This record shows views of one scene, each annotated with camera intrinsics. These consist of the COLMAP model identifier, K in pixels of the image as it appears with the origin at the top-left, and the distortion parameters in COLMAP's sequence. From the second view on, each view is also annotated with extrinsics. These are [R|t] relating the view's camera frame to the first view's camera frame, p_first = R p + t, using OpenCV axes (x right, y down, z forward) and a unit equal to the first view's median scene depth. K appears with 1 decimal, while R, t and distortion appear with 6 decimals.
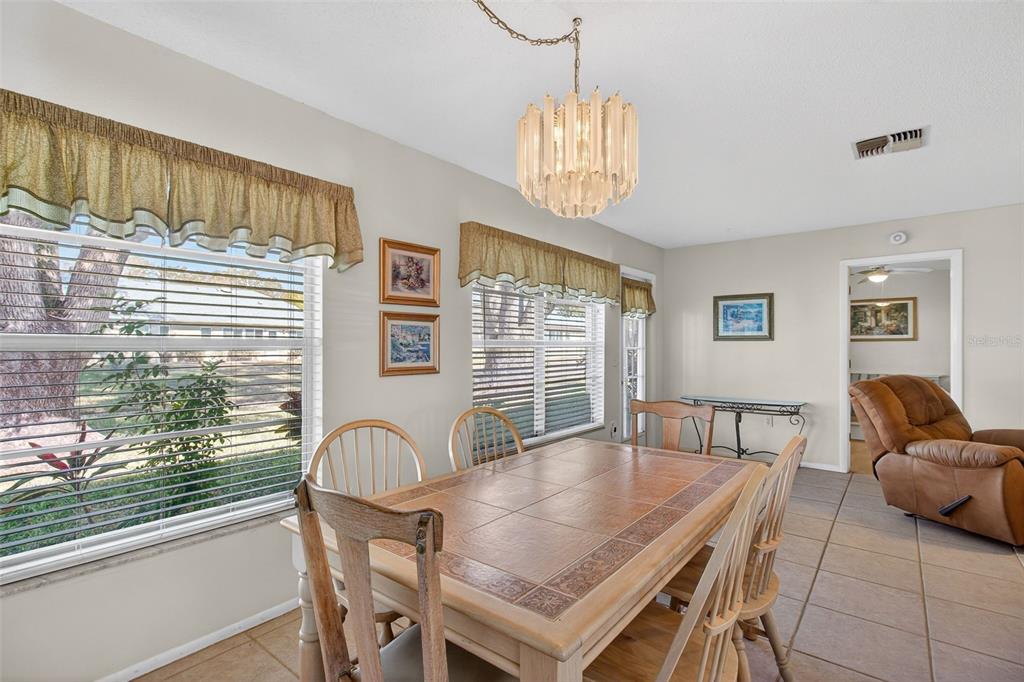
lens RADIAL K [[481.2, 0, 519.1], [0, 481.2, 332.0], [0, 0, 1]] dist [-0.004434, 0.003790]
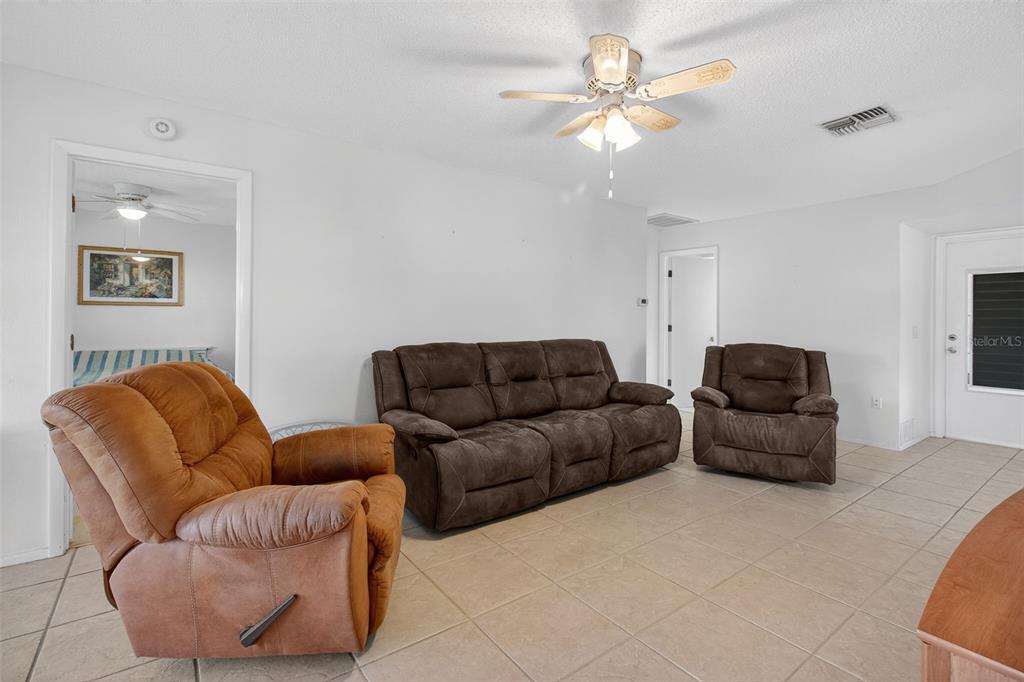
lens RADIAL K [[481.2, 0, 516.9], [0, 481.2, 323.5], [0, 0, 1]] dist [-0.004434, 0.003790]
pose [[0.260389, -0.018973, 0.965317, 0.267737], [-0.027103, 0.999269, 0.026952, 0.014843], [-0.965123, -0.033181, 0.259685, 0.341723]]
